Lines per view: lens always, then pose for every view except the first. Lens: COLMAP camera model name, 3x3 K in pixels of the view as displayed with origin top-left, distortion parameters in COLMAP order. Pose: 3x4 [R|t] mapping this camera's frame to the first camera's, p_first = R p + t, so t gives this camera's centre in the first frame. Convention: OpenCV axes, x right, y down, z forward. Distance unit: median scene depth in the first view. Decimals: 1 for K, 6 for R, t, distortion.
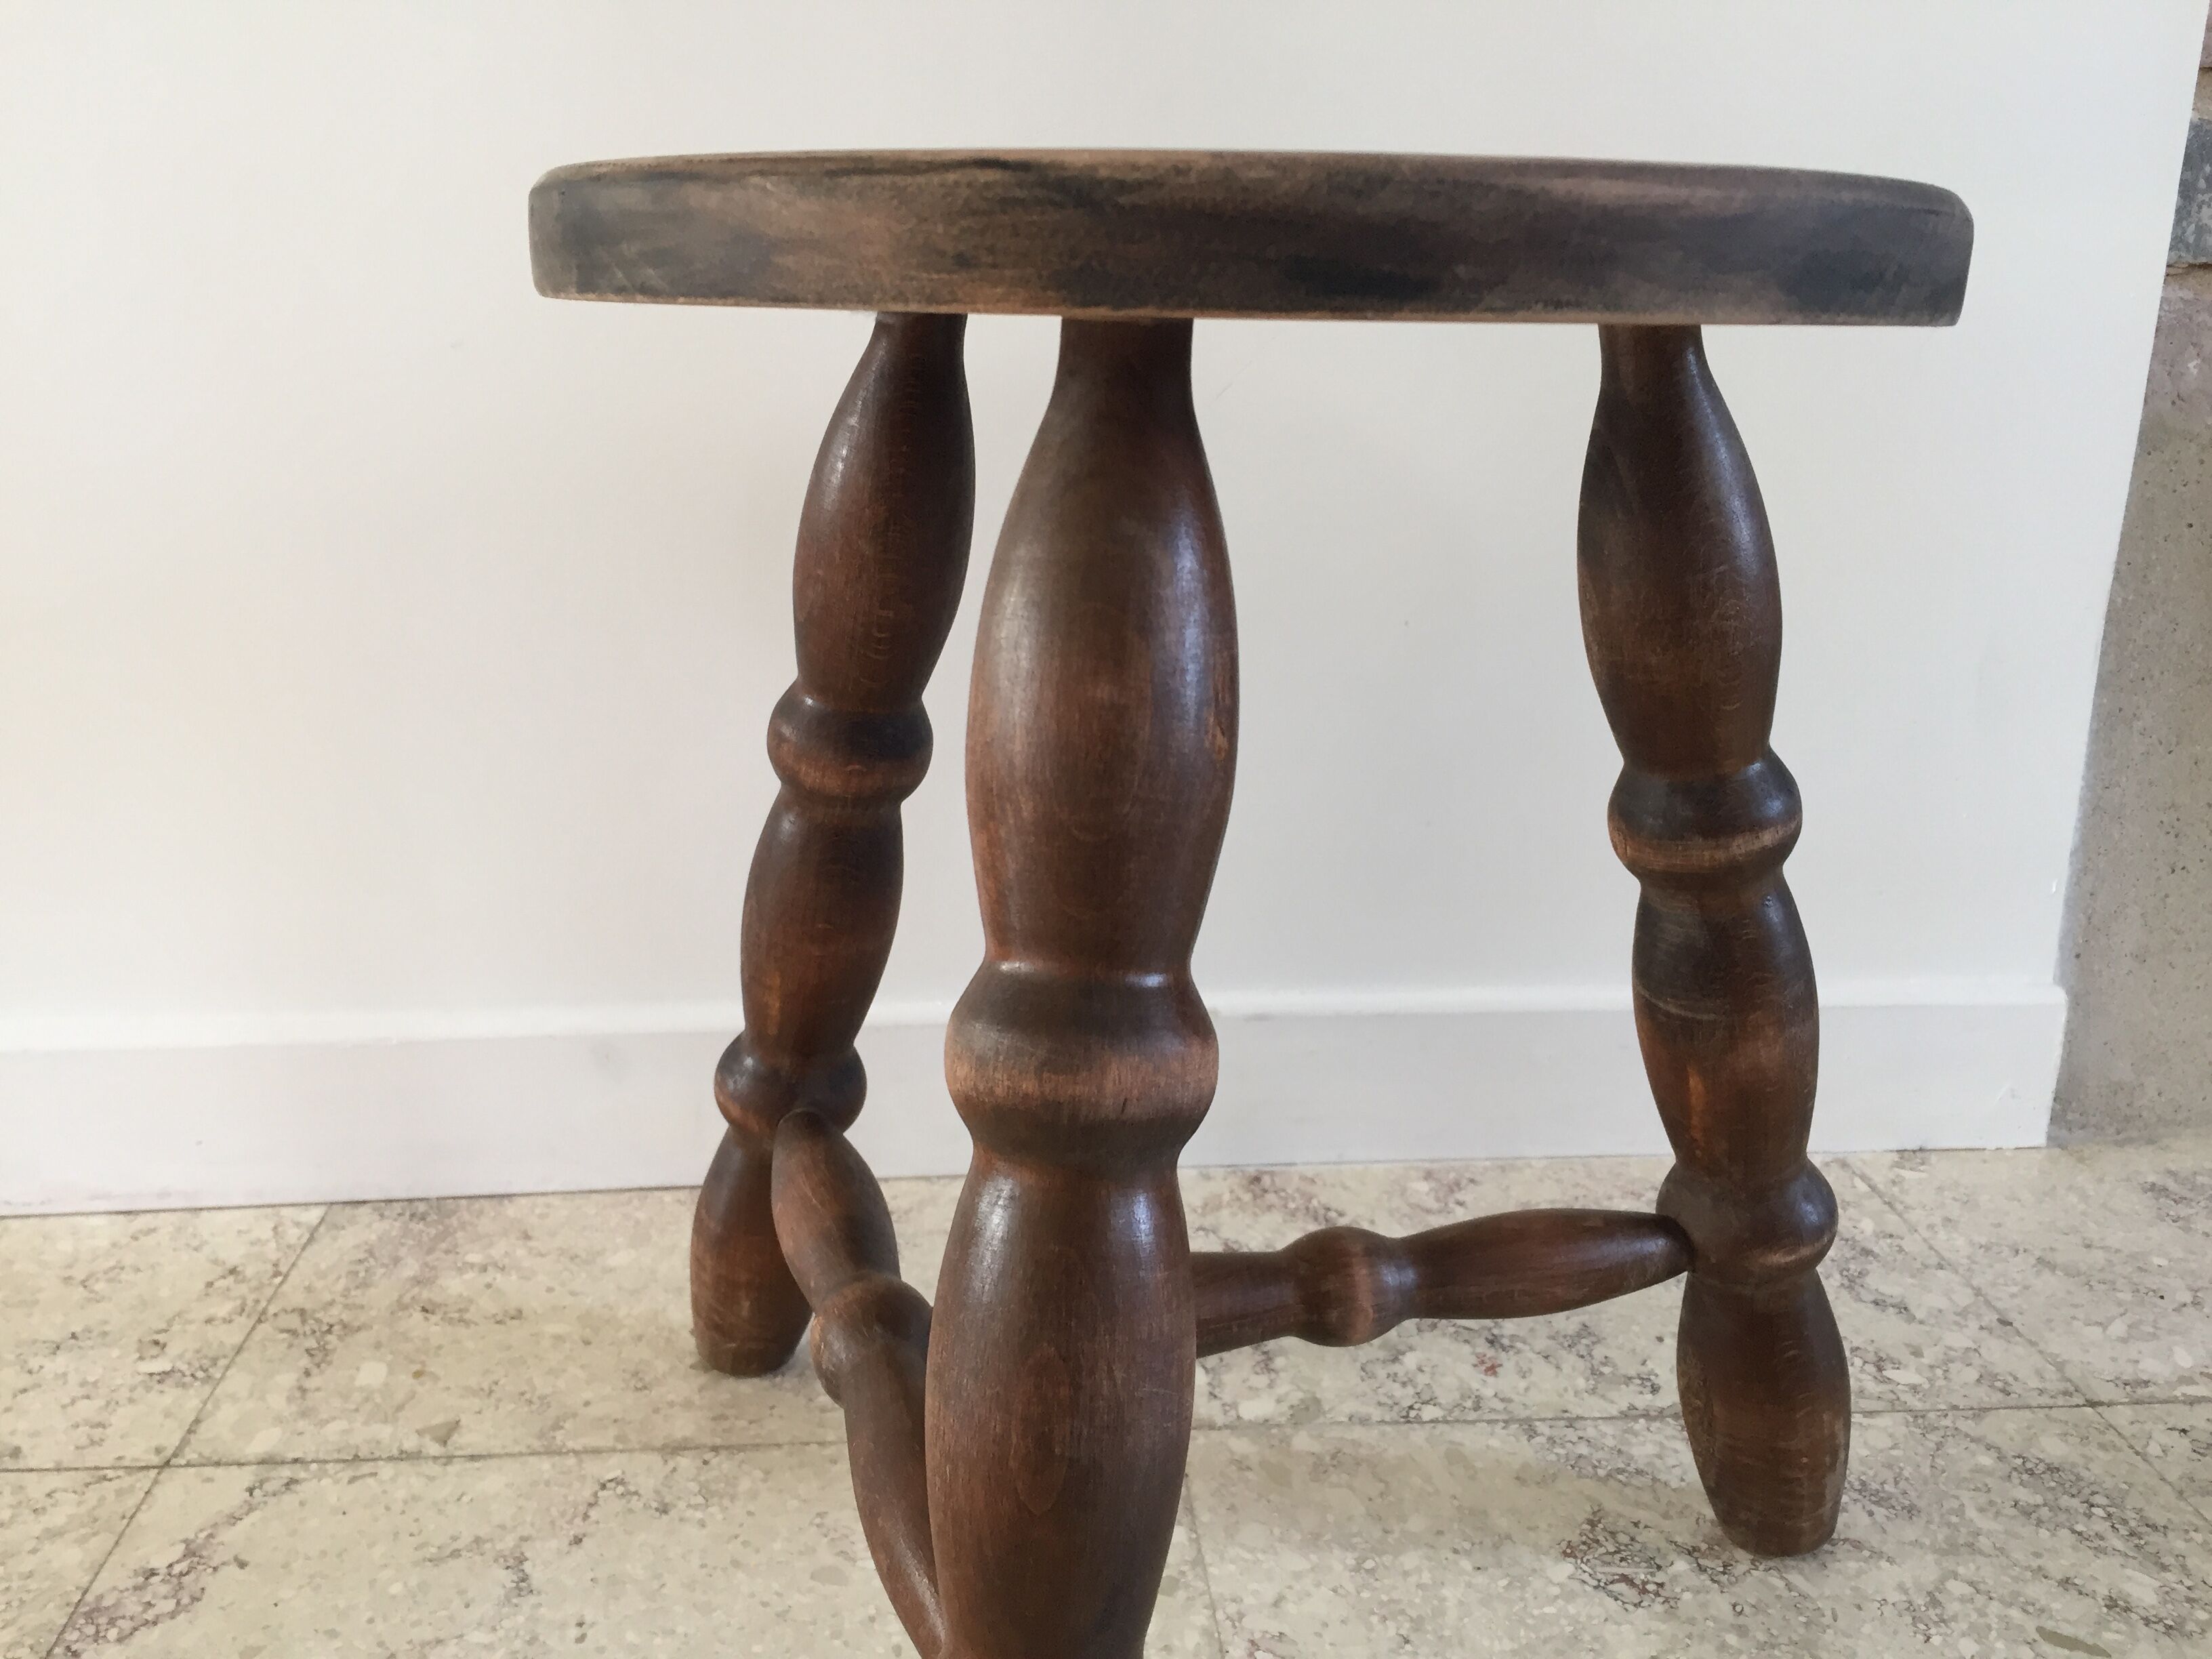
lens RADIAL K [[1924.0, 0, 1112.9], [0, 1924.0, 821.0], [0, 0, 1]] dist [0.087583, -0.138879]
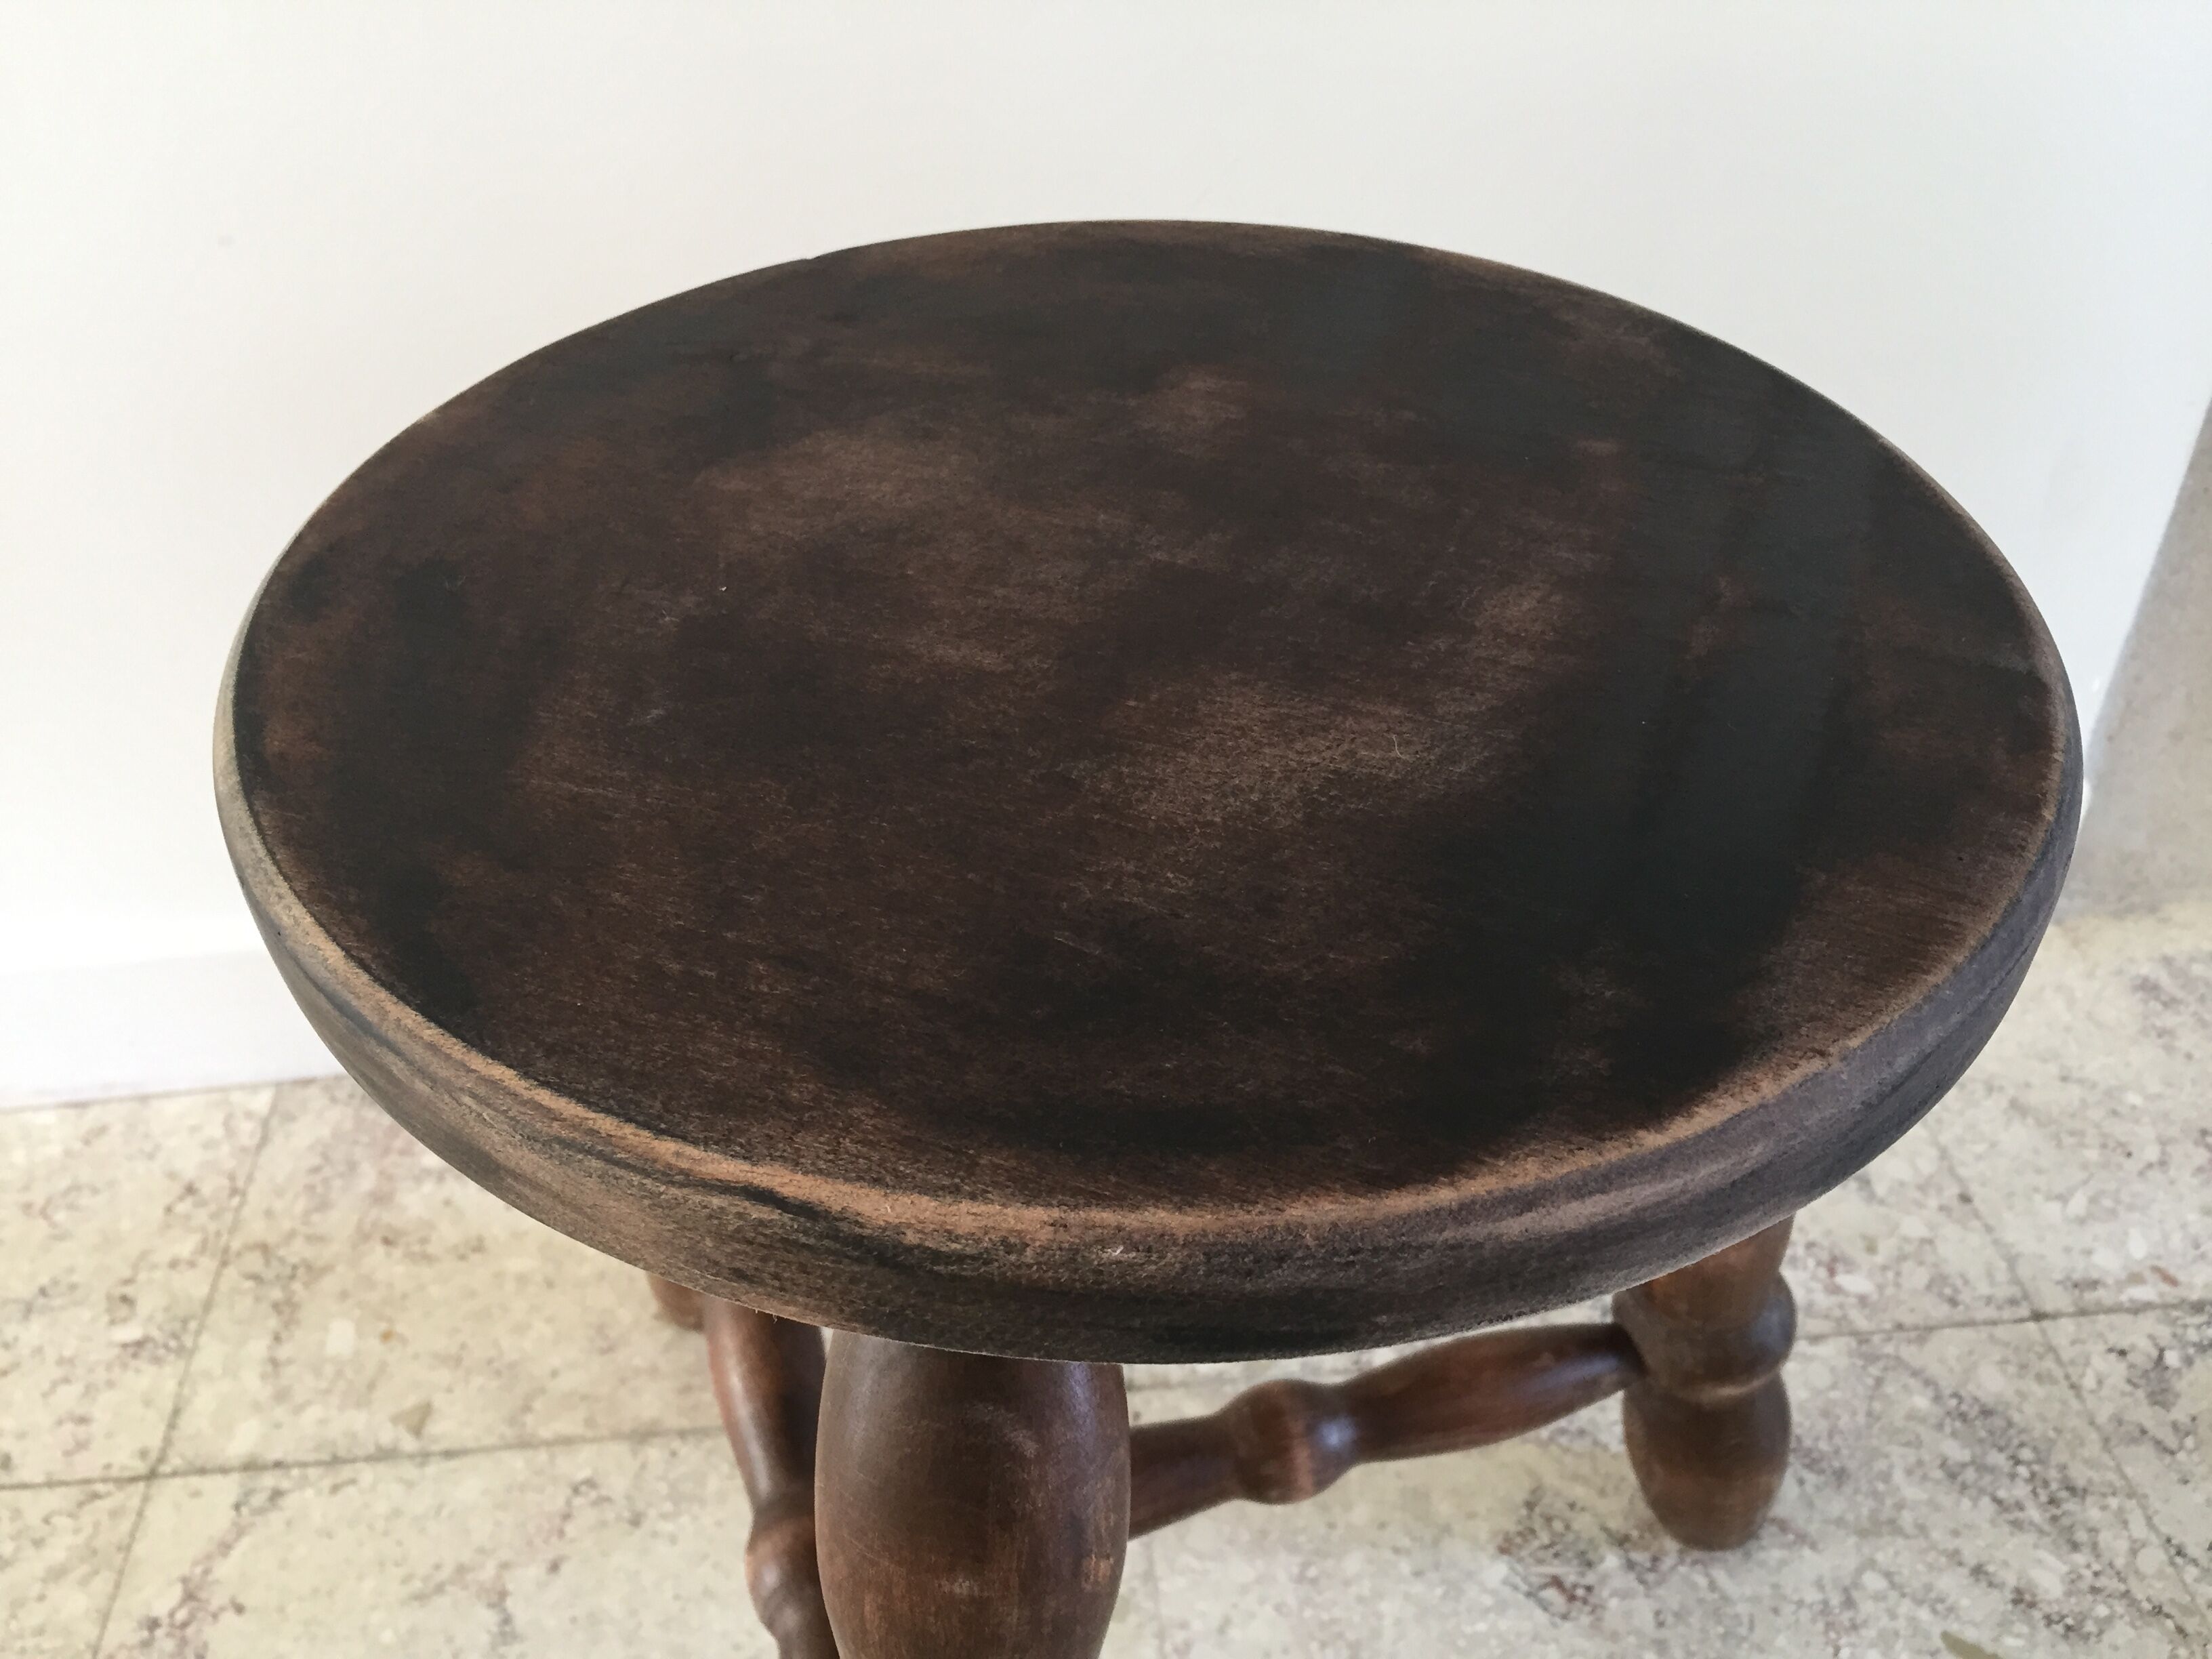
lens RADIAL K [[1924.0, 0, 1116.1], [0, 1924.0, 819.4], [0, 0, 1]] dist [0.087583, -0.138879]
pose [[0.999750, -0.020362, -0.009284, 0.039664], [0.022372, 0.920009, 0.391257, -0.362693], [0.000575, -0.391367, 0.920235, 0.175295]]
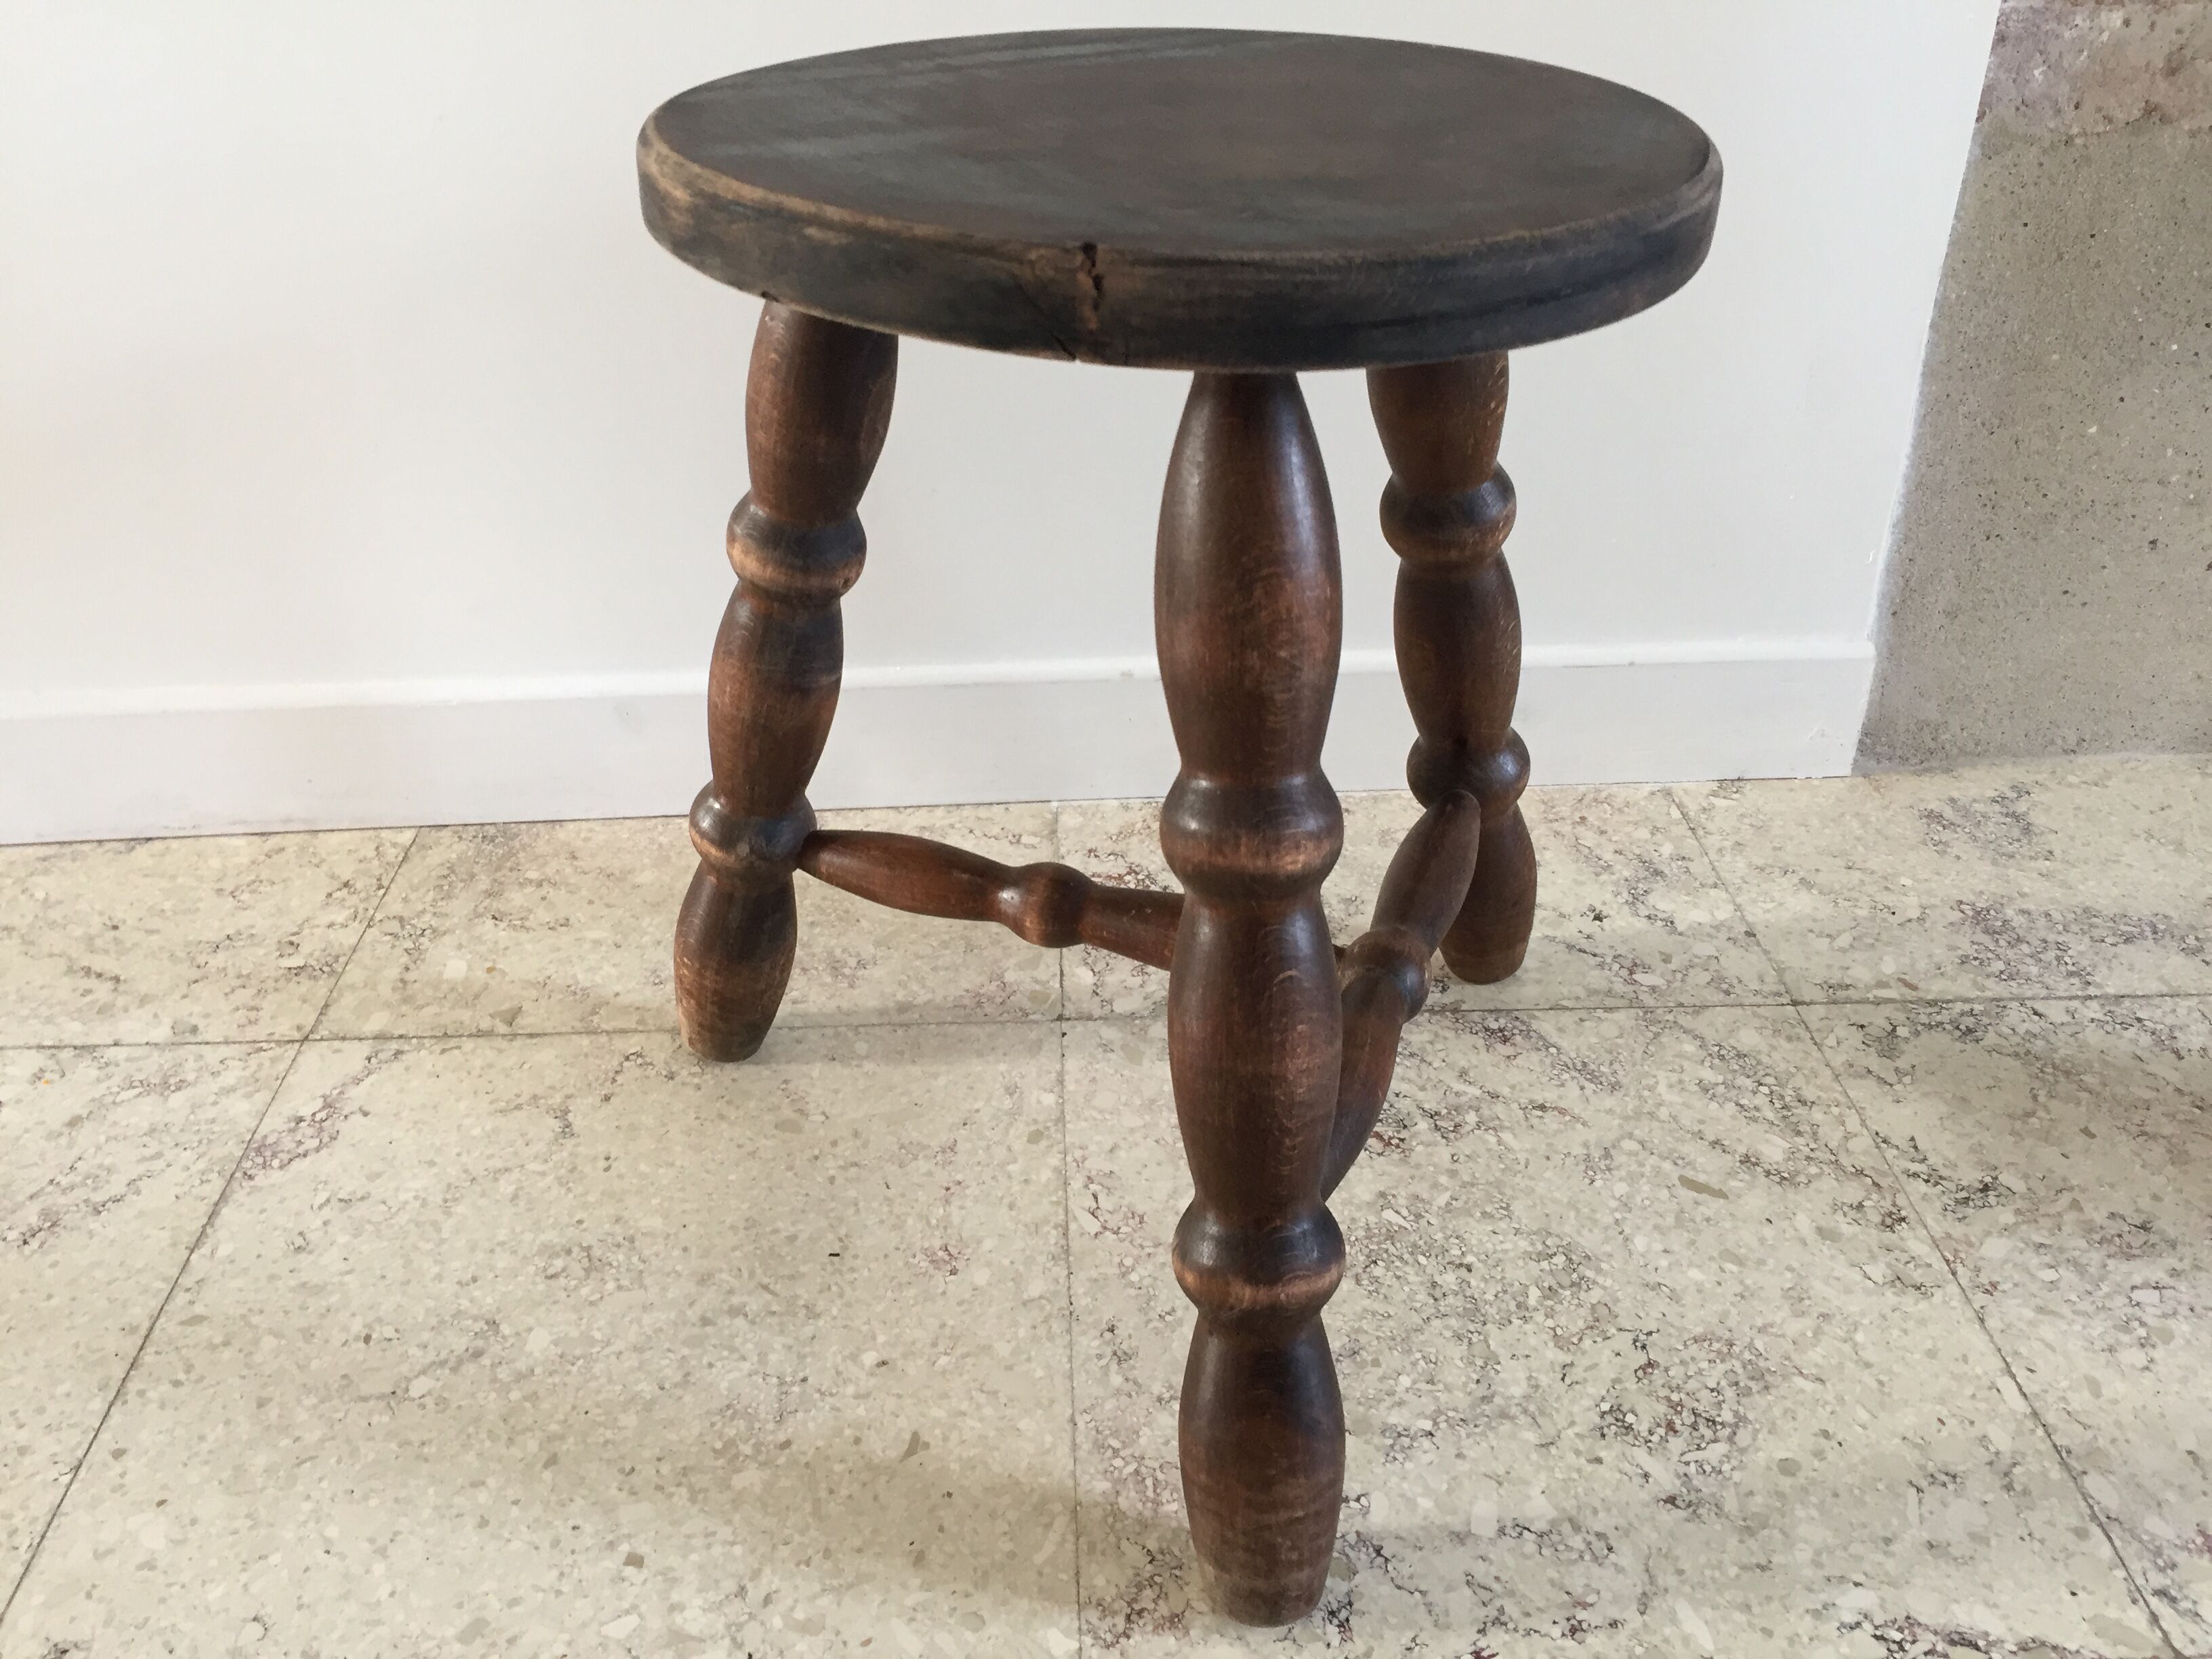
lens RADIAL K [[1924.0, 0, 1119.0], [0, 1924.0, 829.9], [0, 0, 1]] dist [0.087583, -0.138879]
pose [[0.998247, 0.005327, -0.058945, 0.146117], [0.009887, 0.966939, 0.254818, -0.139354], [0.058354, -0.254954, 0.965191, -0.216771]]
